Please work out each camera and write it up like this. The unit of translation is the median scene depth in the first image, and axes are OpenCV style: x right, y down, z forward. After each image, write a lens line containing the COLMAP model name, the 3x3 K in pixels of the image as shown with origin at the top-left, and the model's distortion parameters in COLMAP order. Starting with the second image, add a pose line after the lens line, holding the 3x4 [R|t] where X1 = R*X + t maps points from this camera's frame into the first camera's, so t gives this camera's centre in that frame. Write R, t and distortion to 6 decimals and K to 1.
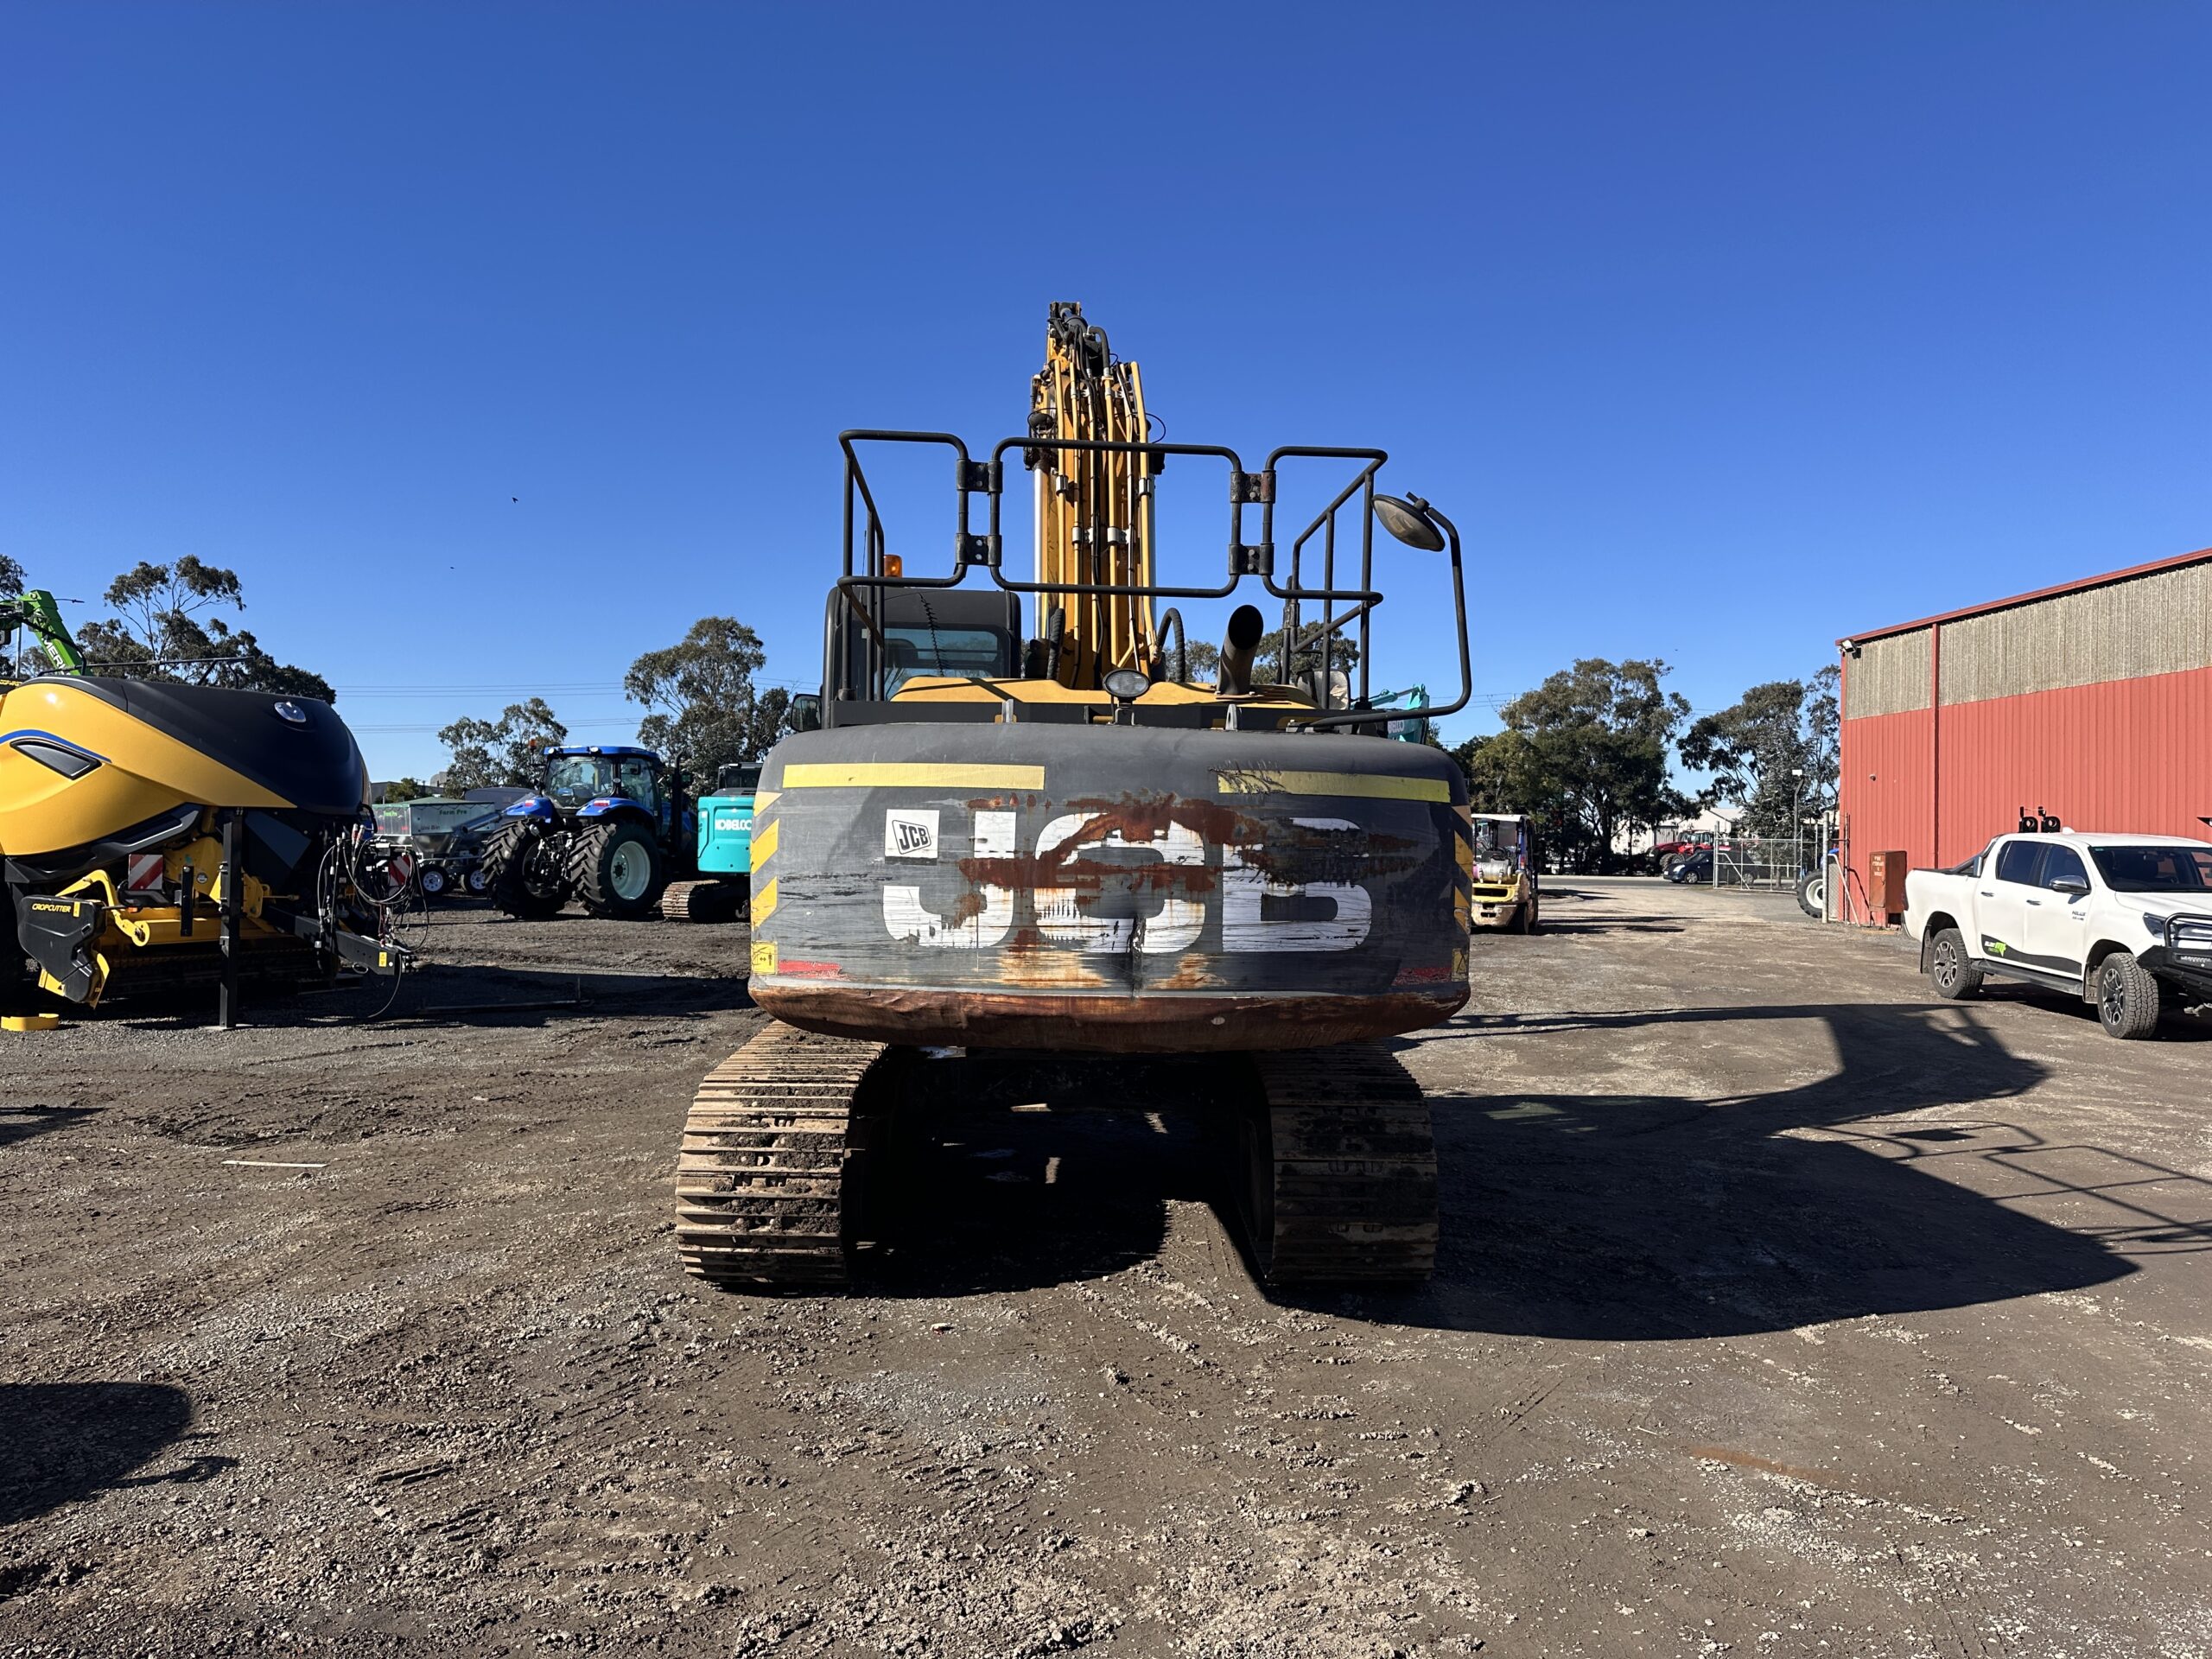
lens RADIAL K [[1528.1, 0, 1115.7], [0, 1528.1, 827.6], [0, 0, 1]] dist [0.127889, -0.188197]
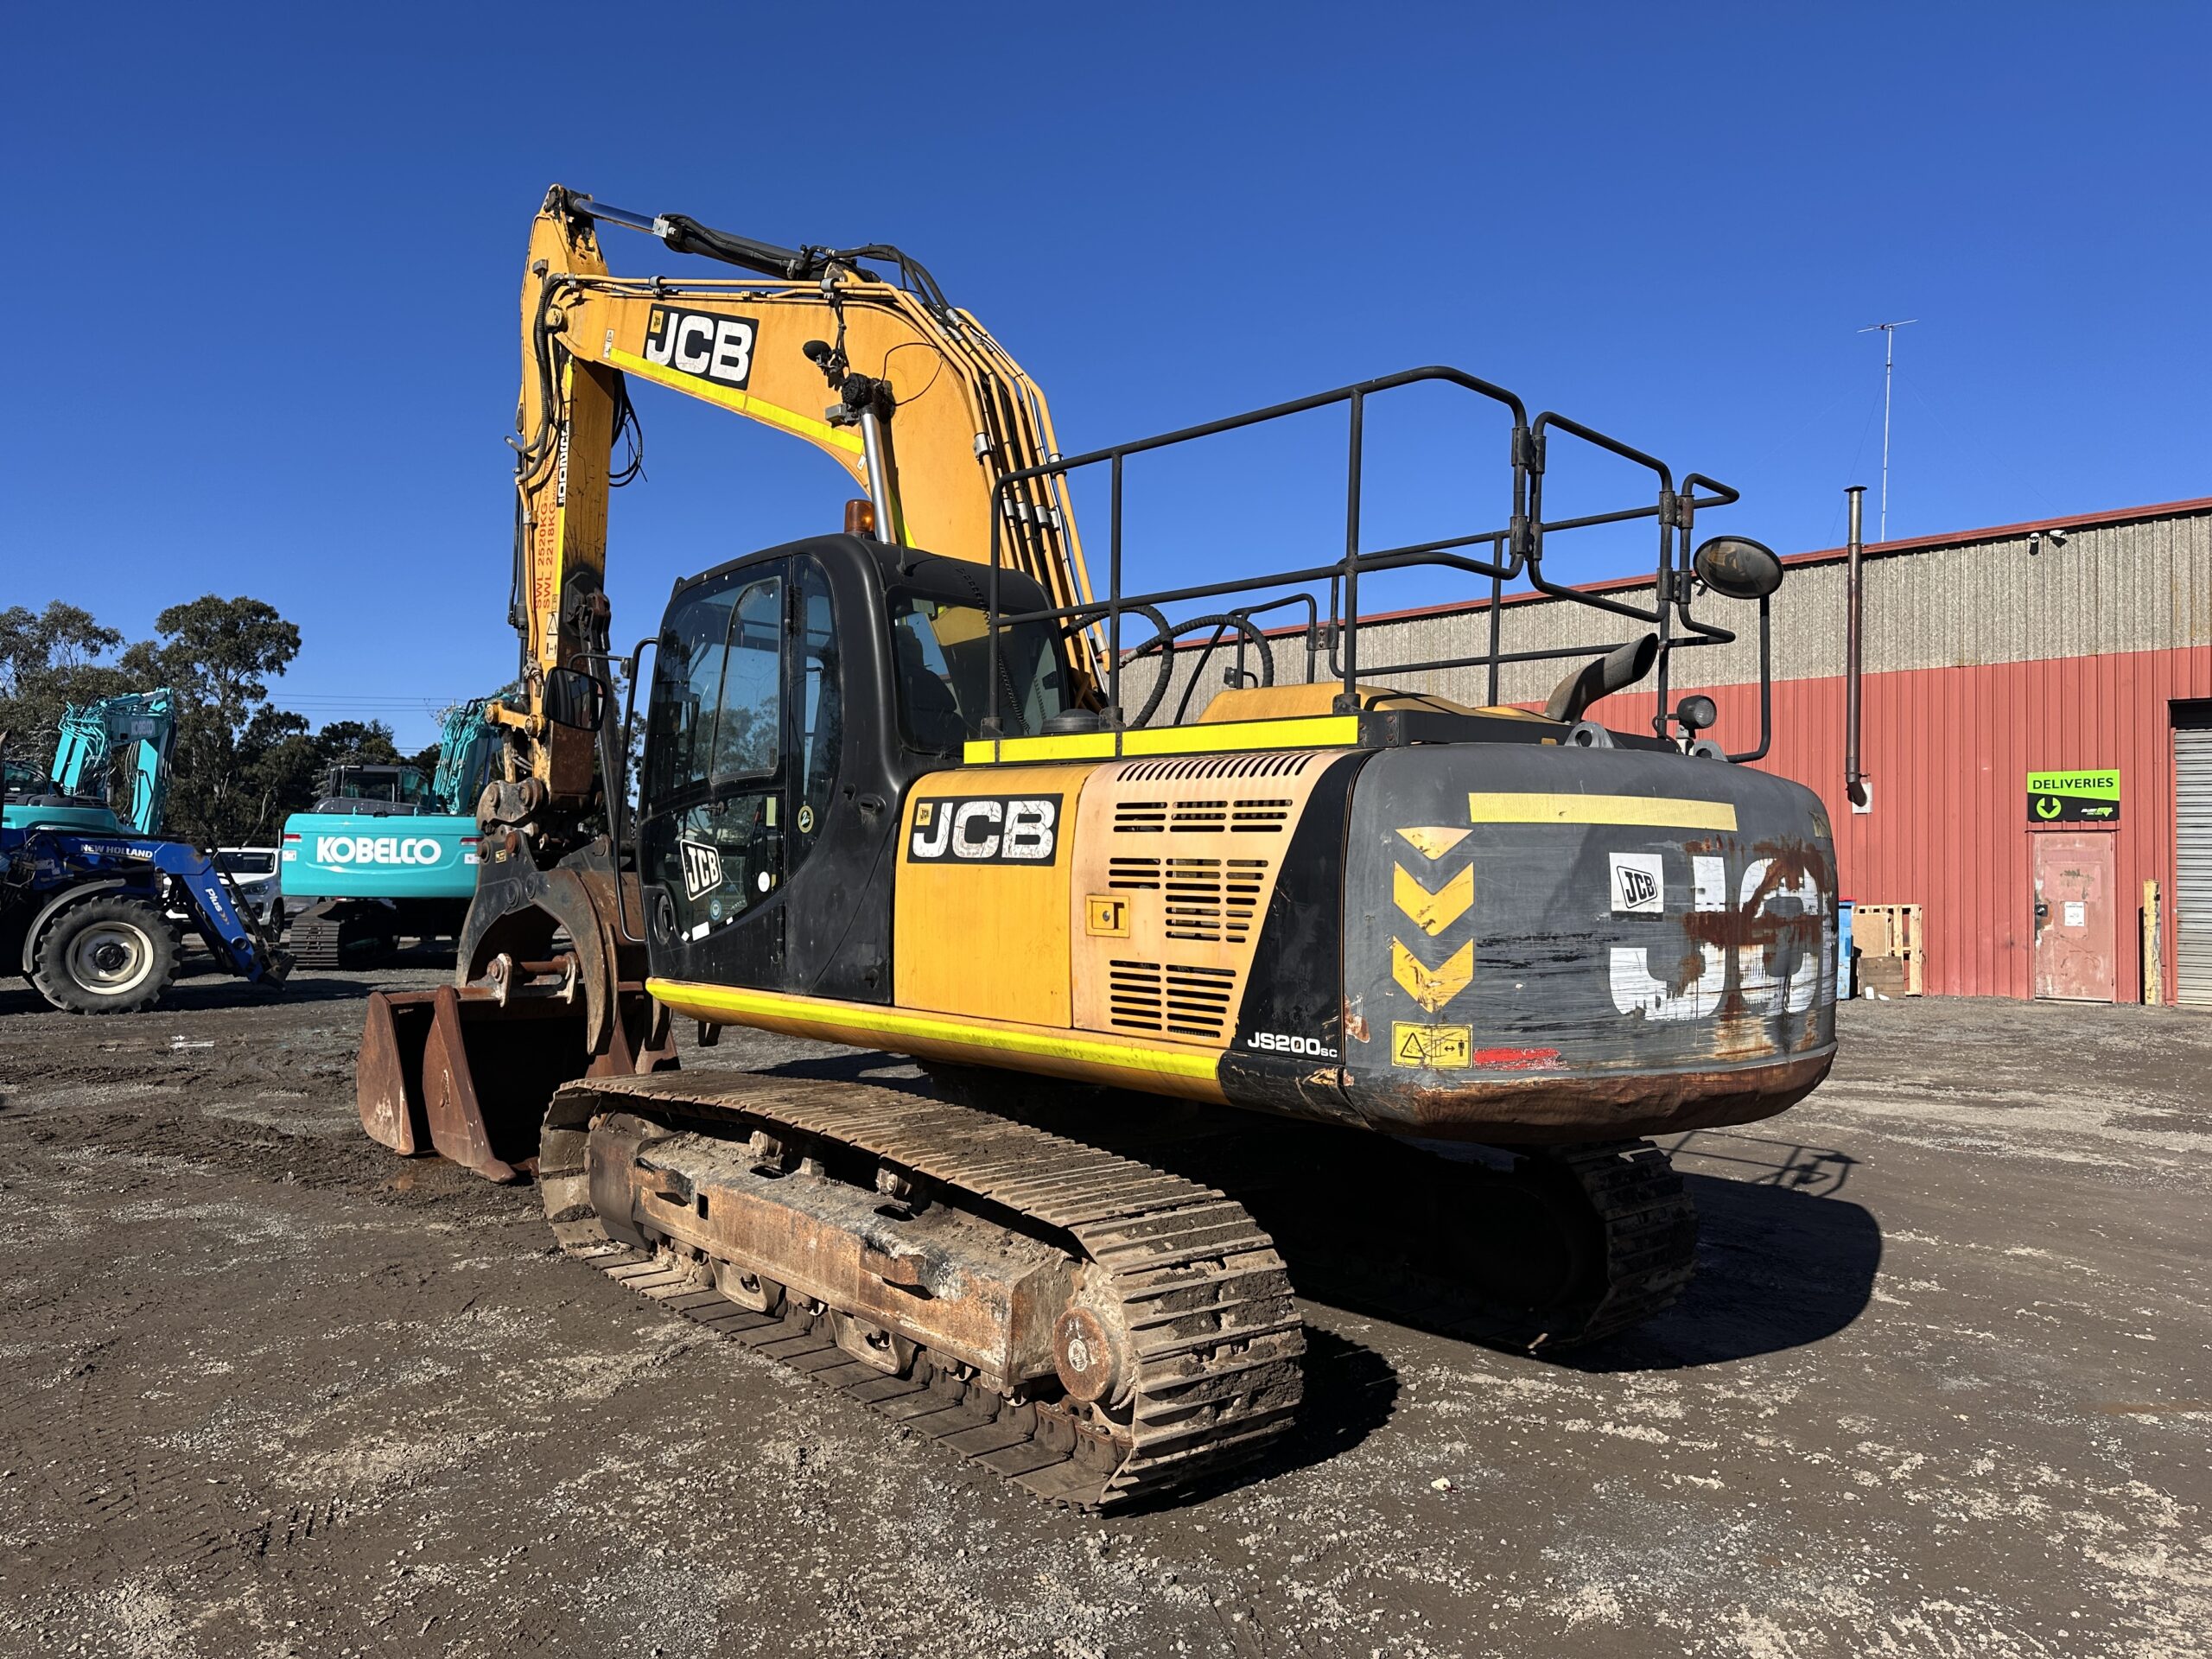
lens RADIAL K [[1532.3, 0, 1095.7], [0, 1532.3, 845.1], [0, 0, 1]] dist [0.139790, -0.185948]
pose [[0.761182, 0.007764, 0.648492, -0.875450], [-0.008702, 0.999961, -0.001758, -0.012044], [-0.648480, -0.004305, 0.761220, 0.549345]]
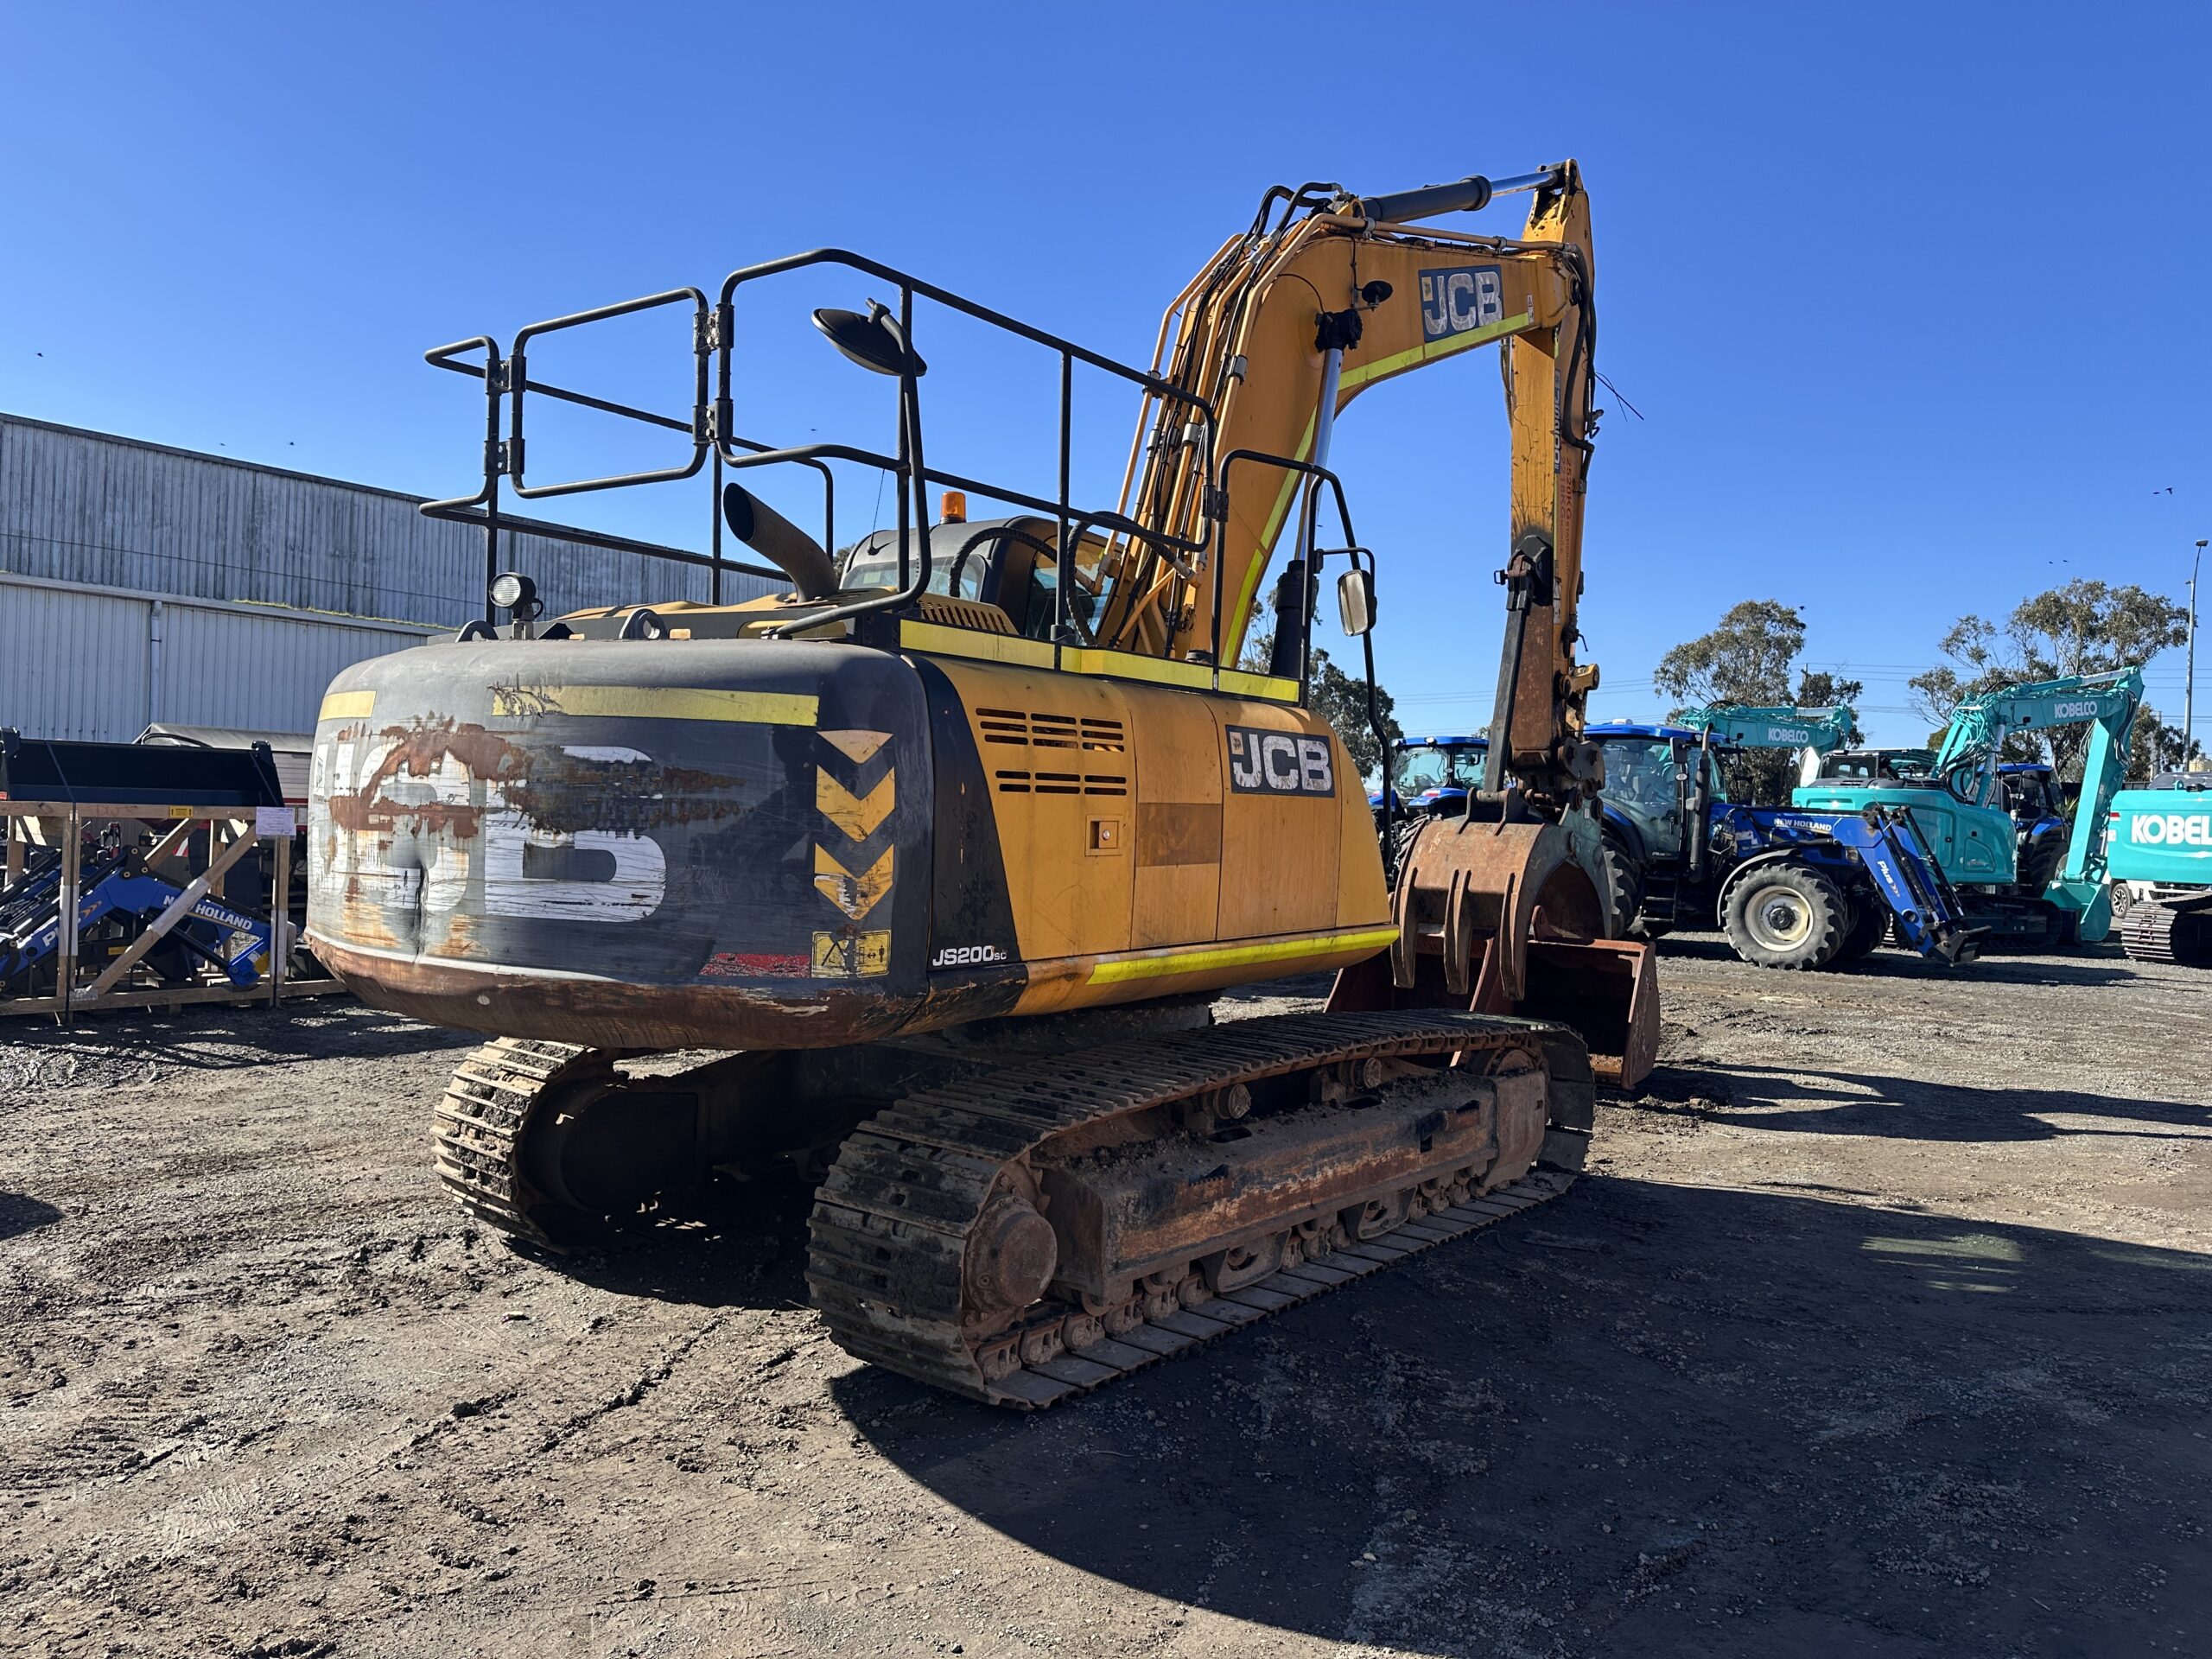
lens RADIAL K [[1528.1, 0, 1115.7], [0, 1528.1, 827.6], [0, 0, 1]] dist [0.127889, -0.188197]
pose [[0.765466, 0.014128, -0.643322, 0.829506], [-0.014612, 0.999883, 0.004573, 0.027018], [0.643311, 0.005899, 0.765582, 0.579605]]
